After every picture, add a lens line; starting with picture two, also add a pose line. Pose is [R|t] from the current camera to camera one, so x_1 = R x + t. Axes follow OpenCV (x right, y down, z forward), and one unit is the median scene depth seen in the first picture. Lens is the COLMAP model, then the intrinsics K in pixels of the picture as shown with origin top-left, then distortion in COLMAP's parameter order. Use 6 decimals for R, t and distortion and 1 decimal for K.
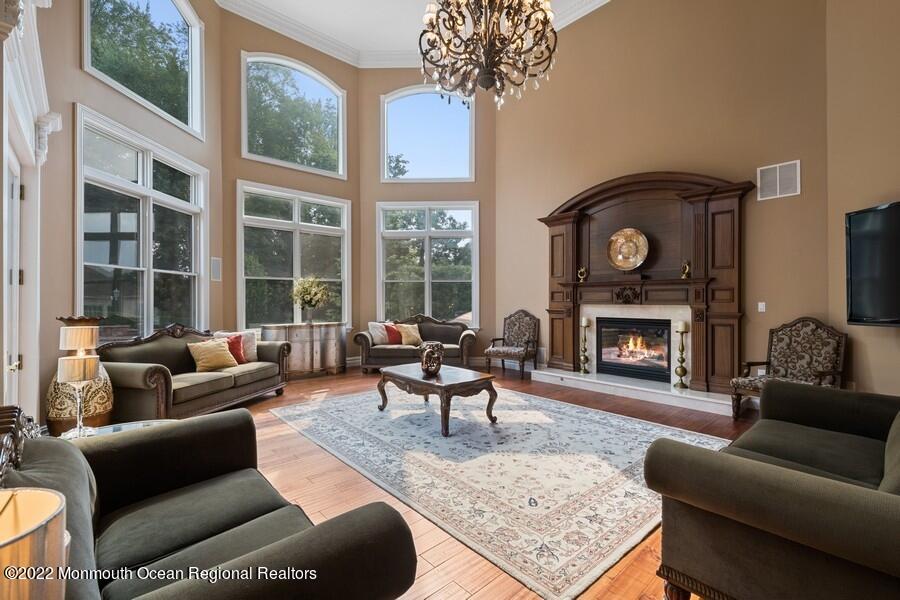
lens RADIAL K [[408.2, 0, 463.5], [0, 408.2, 298.9], [0, 0, 1]] dist [0.002378, 0.000036]
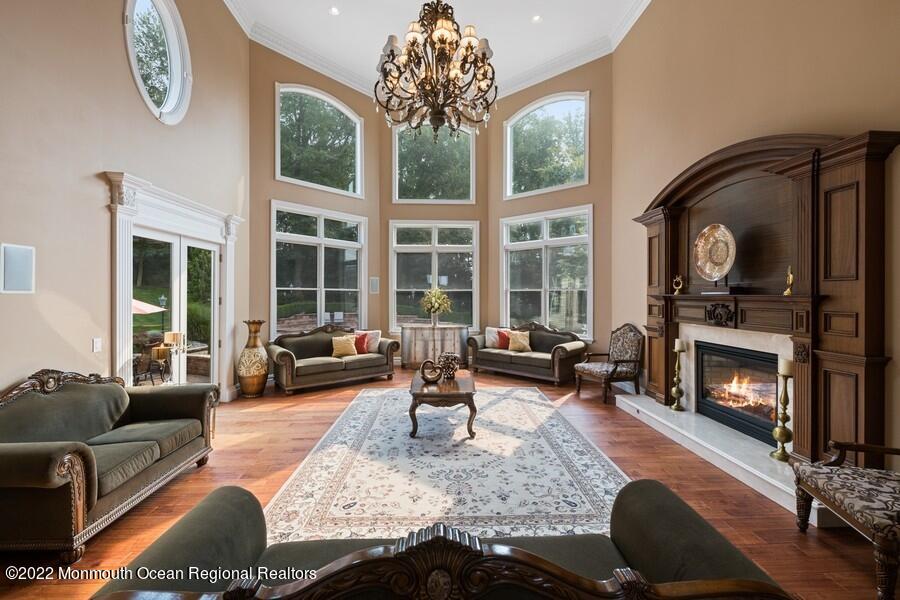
lens RADIAL K [[383.9, 0, 449.7], [0, 383.9, 293.1], [0, 0, 1]] dist [-0.000384, -0.000268]
pose [[0.755324, 0.001398, -0.655350, 0.496305], [-0.001993, 0.999998, -0.000164, -0.047343], [0.655348, 0.001430, 0.755326, 0.164993]]
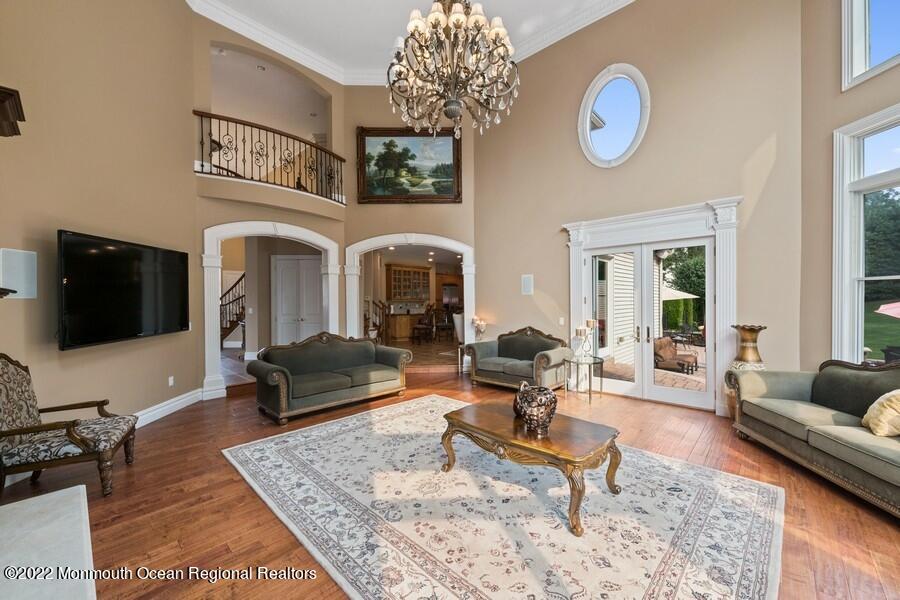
lens RADIAL K [[354.4, 0, 444.4], [0, 354.4, 299.7], [0, 0, 1]] dist [0.000120, -0.000229]
pose [[-0.999372, 0.009120, -0.034247, 0.073314], [0.008953, 0.999947, 0.005029, -0.035063], [0.034291, 0.004720, -0.999401, 1.268054]]
